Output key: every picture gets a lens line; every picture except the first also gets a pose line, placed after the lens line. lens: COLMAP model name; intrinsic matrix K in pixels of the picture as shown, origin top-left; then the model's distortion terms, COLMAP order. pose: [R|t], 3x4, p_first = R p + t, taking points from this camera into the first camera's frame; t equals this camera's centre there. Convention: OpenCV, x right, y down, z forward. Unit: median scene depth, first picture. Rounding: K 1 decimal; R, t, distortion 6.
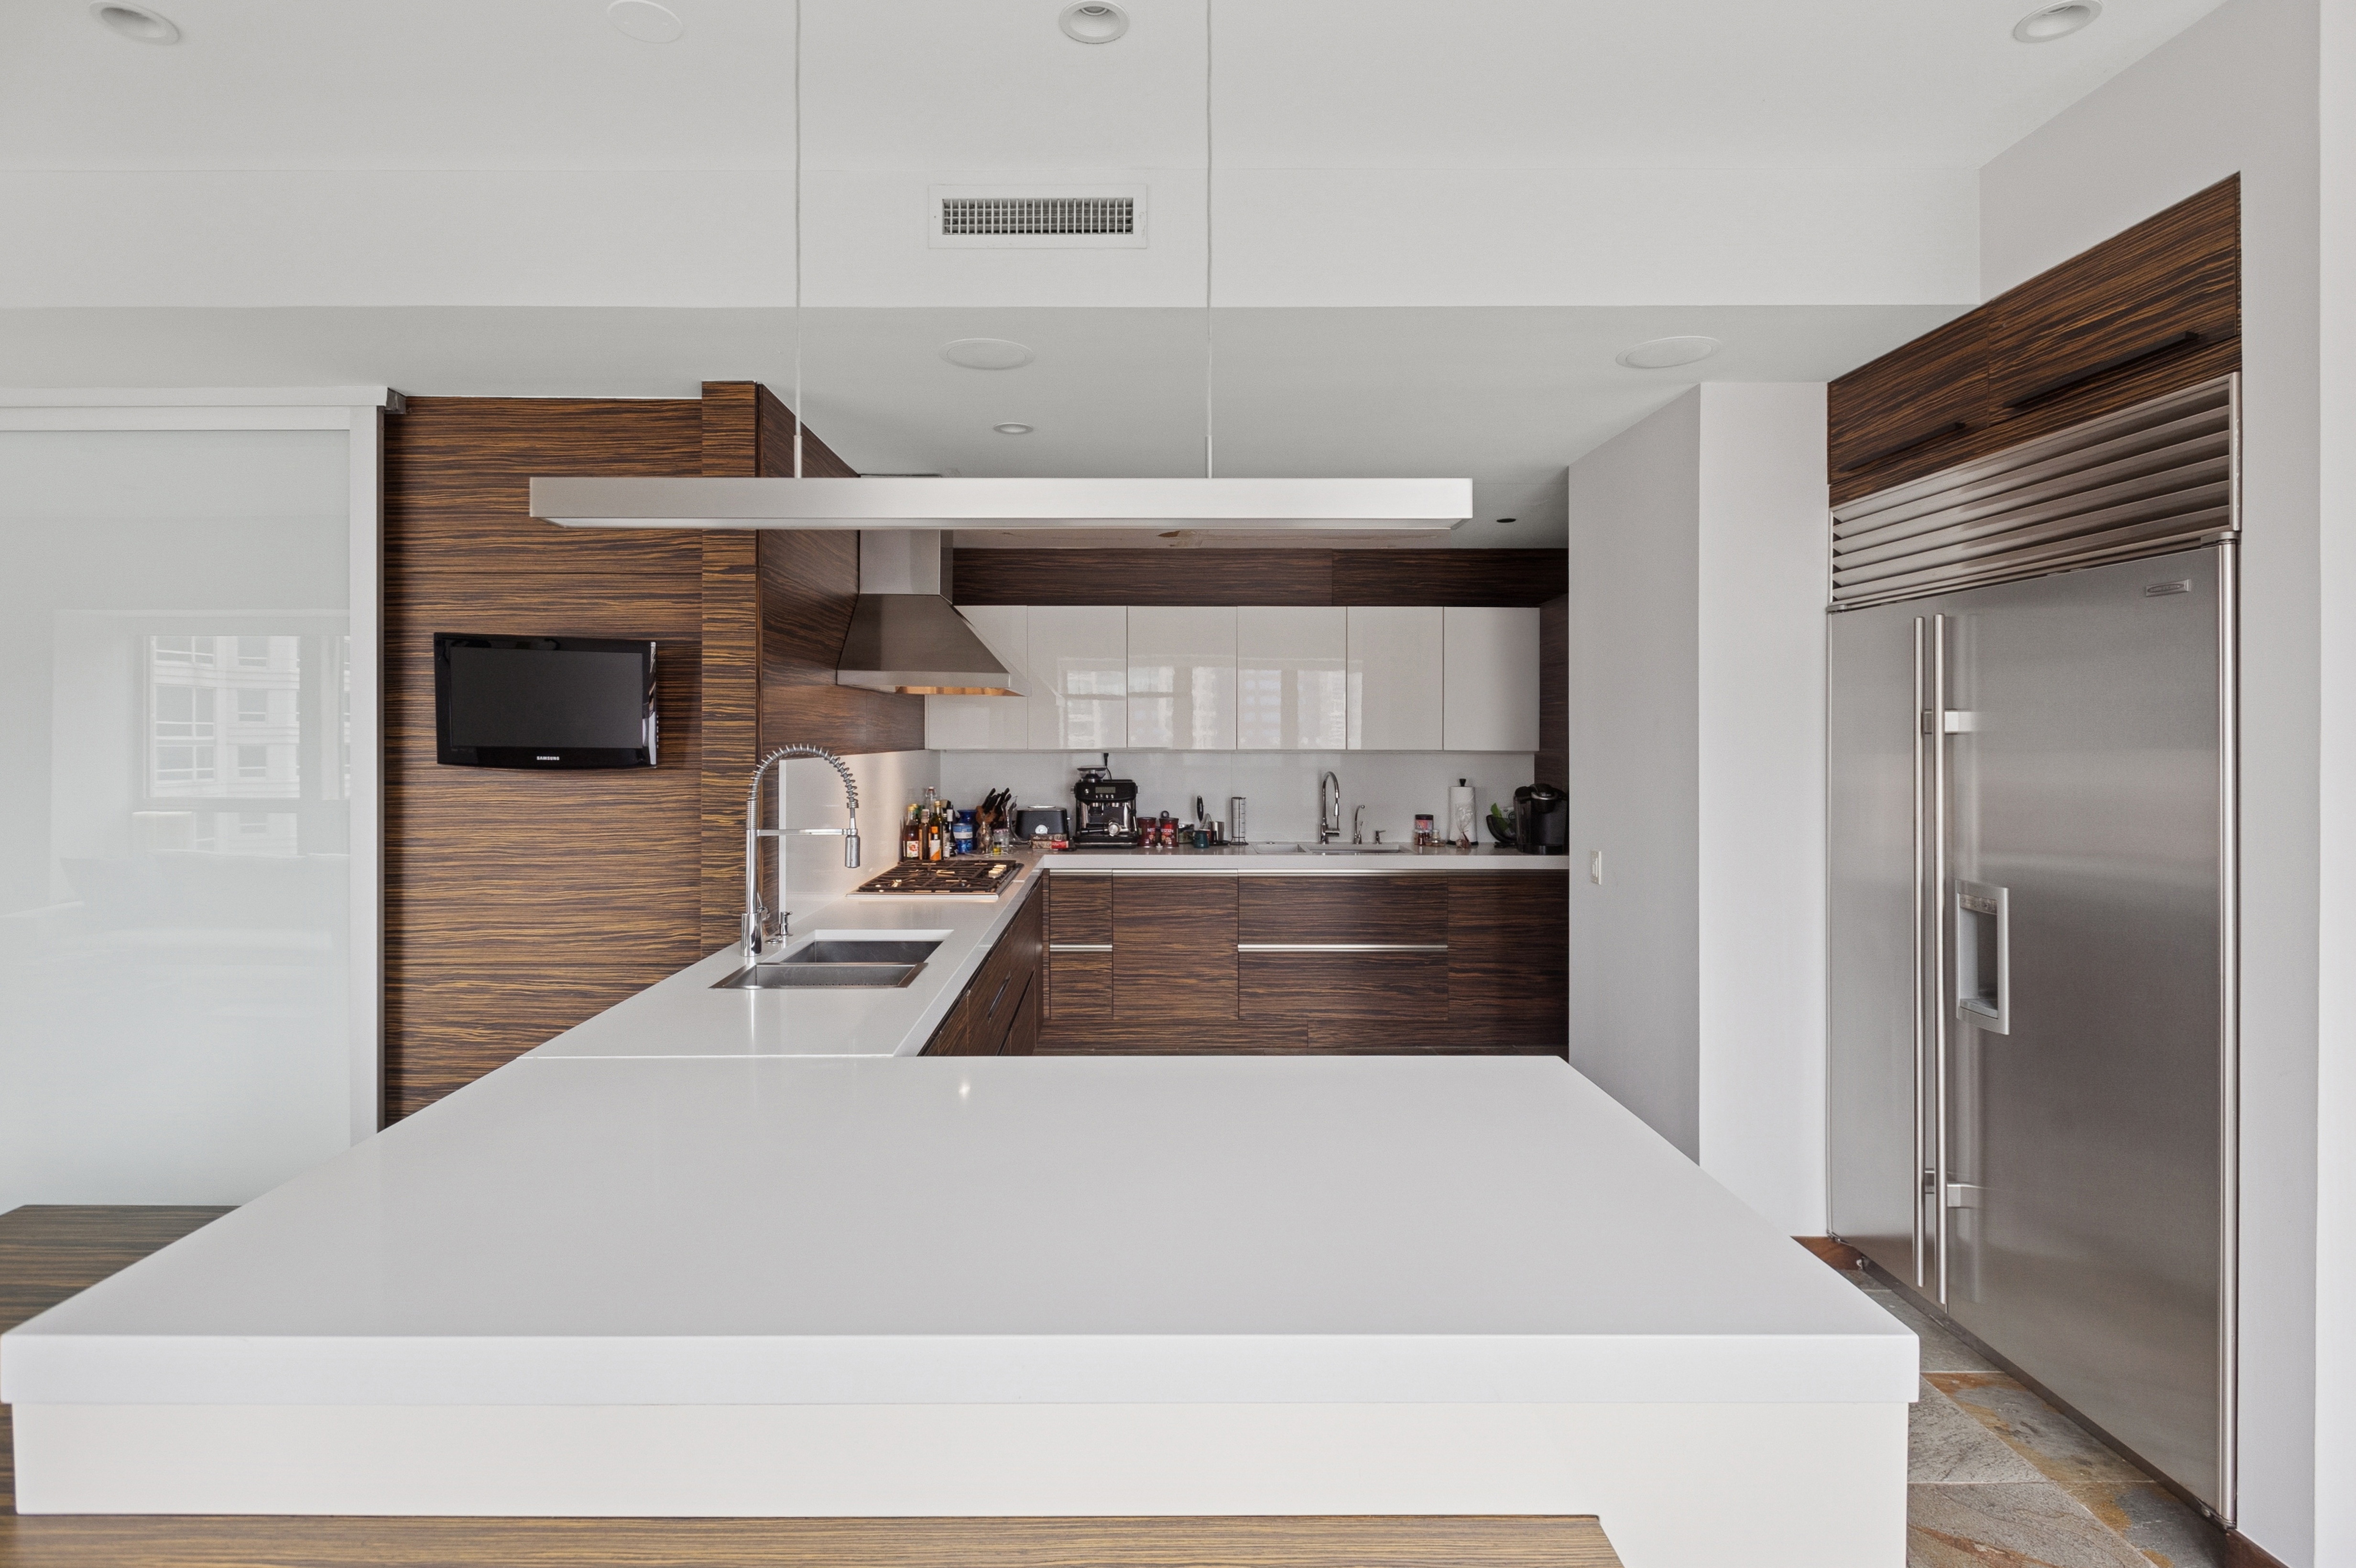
lens RADIAL K [[1146.9, 0, 1154.3], [0, 1146.9, 722.2], [0, 0, 1]] dist [-0.002180, -0.001769]
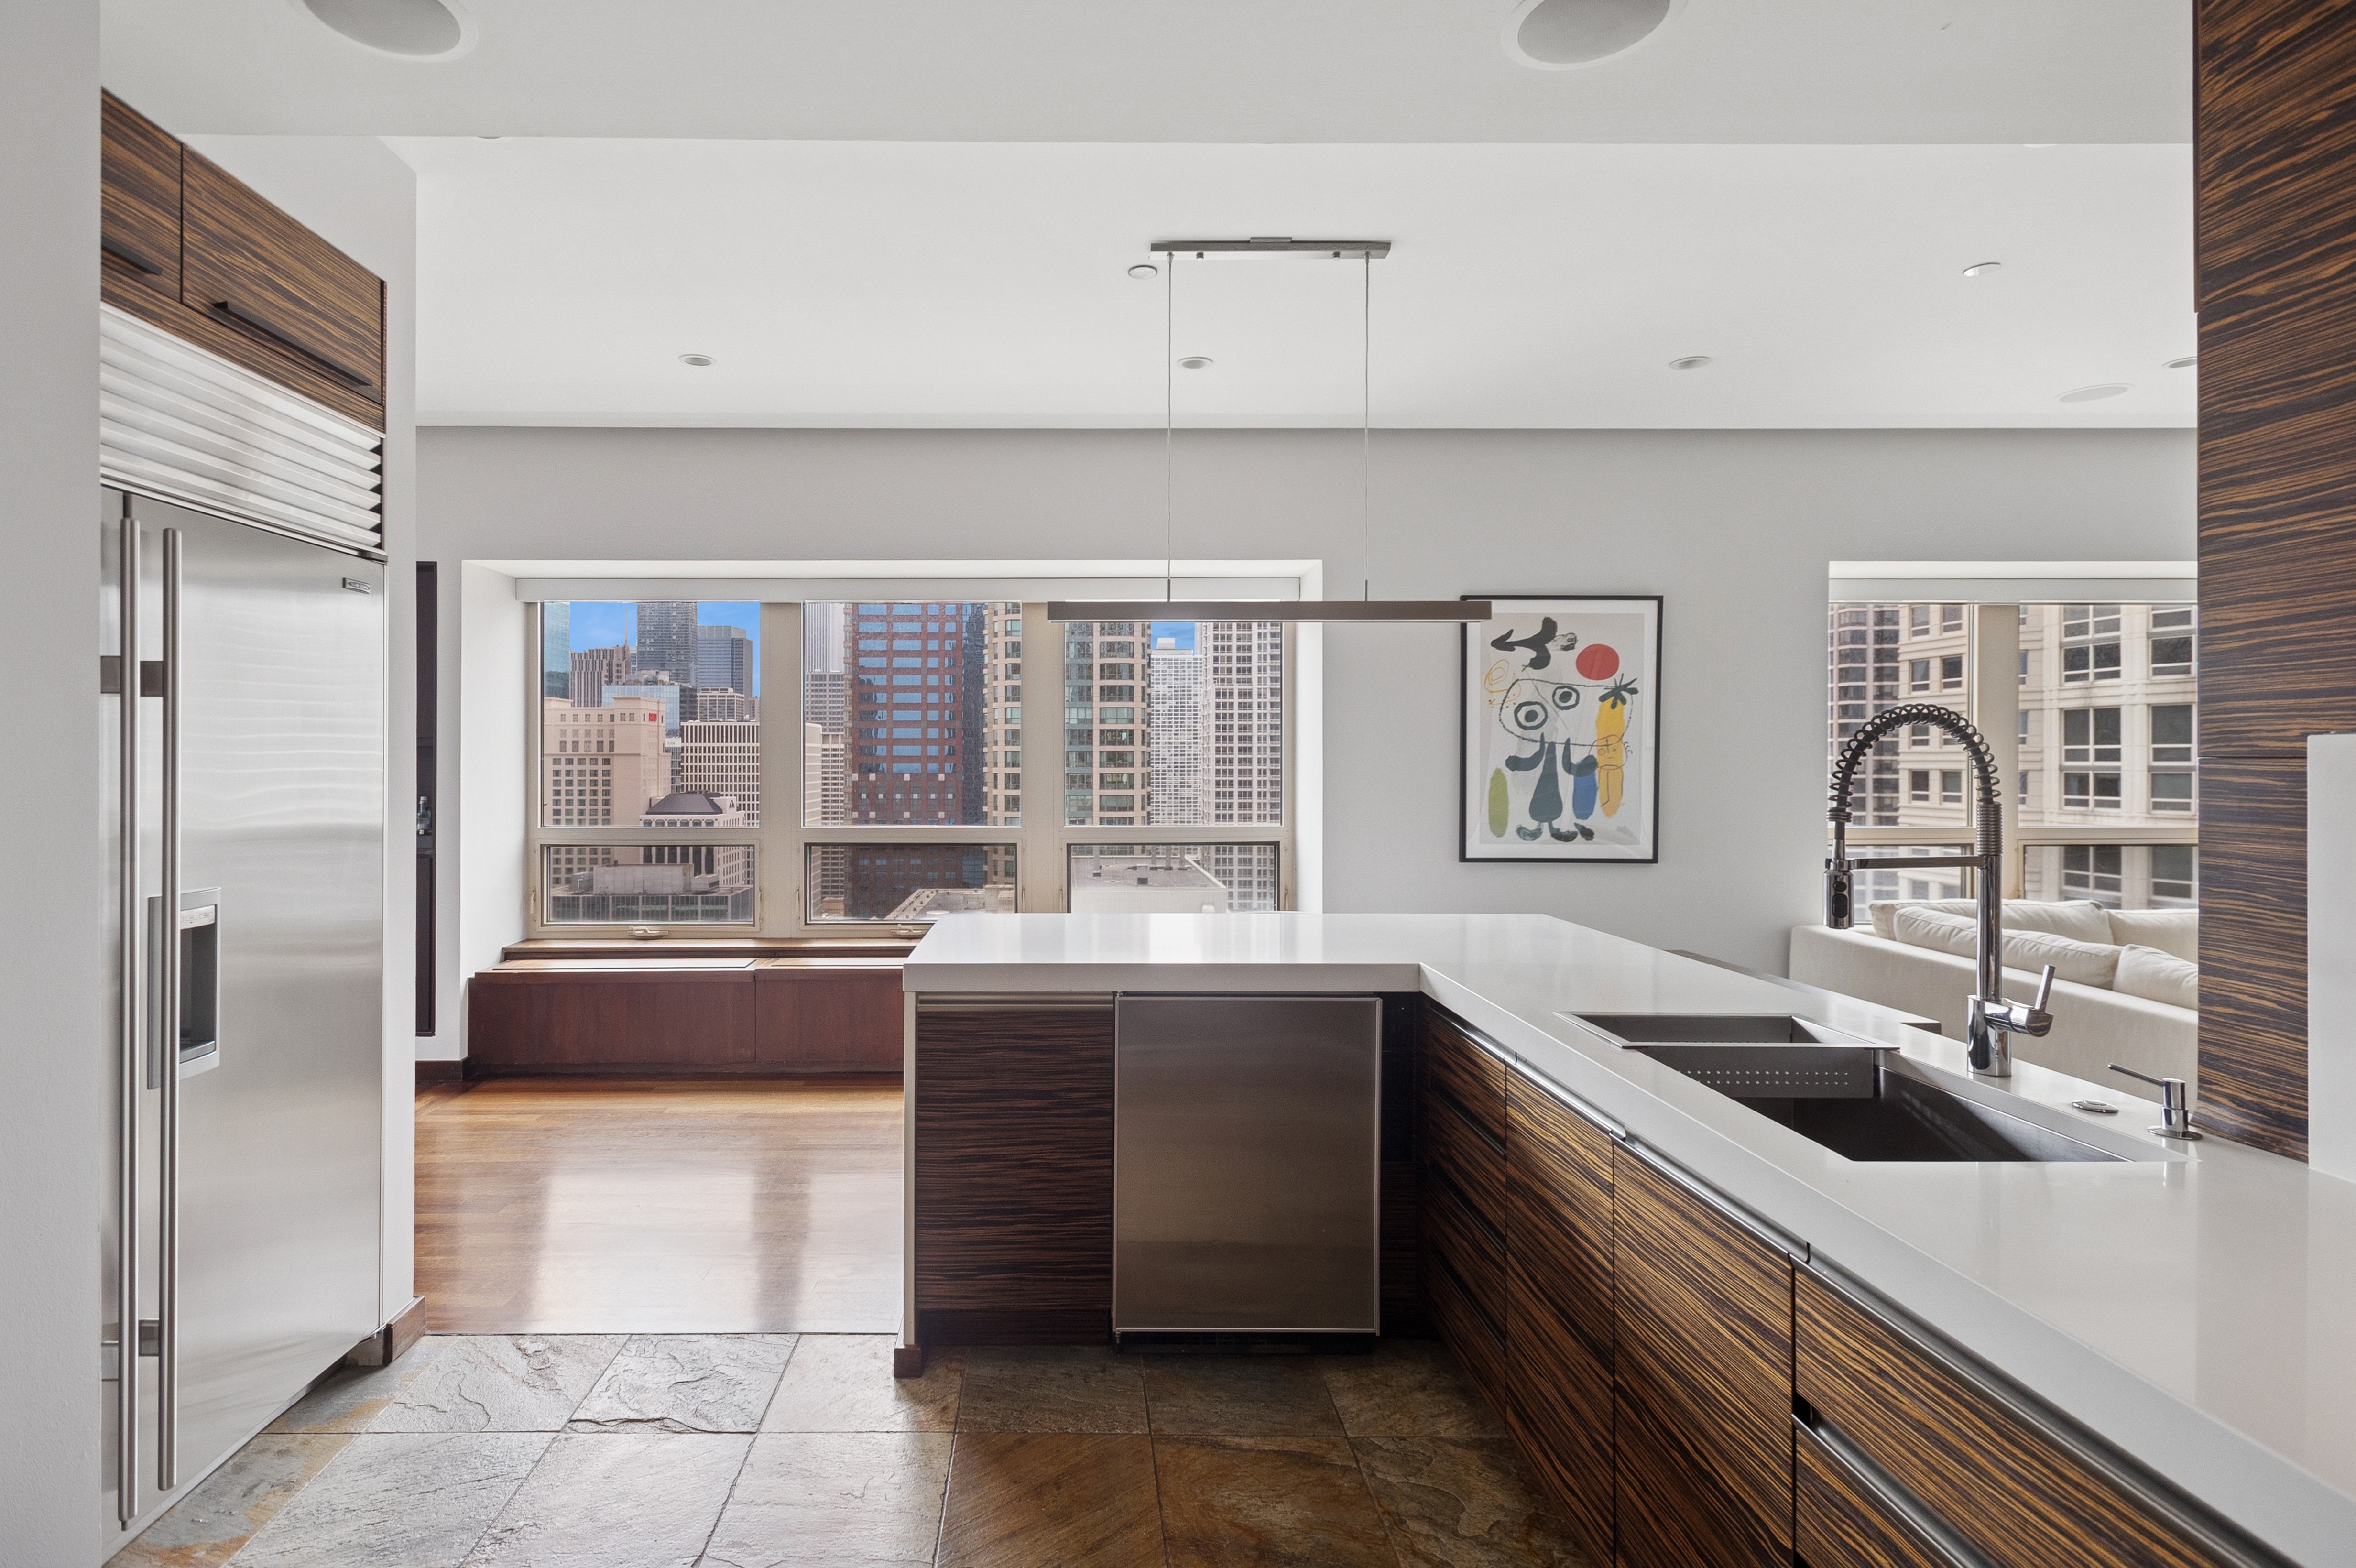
lens RADIAL K [[1206.4, 0, 1094.5], [0, 1206.4, 769.0], [0, 0, 1]] dist [0.018398, -0.000068]
pose [[-0.999822, -0.002407, -0.018702, 0.097726], [-0.002341, 0.999991, -0.003584, 0.046198], [0.018710, -0.003539, -0.999819, 1.432367]]
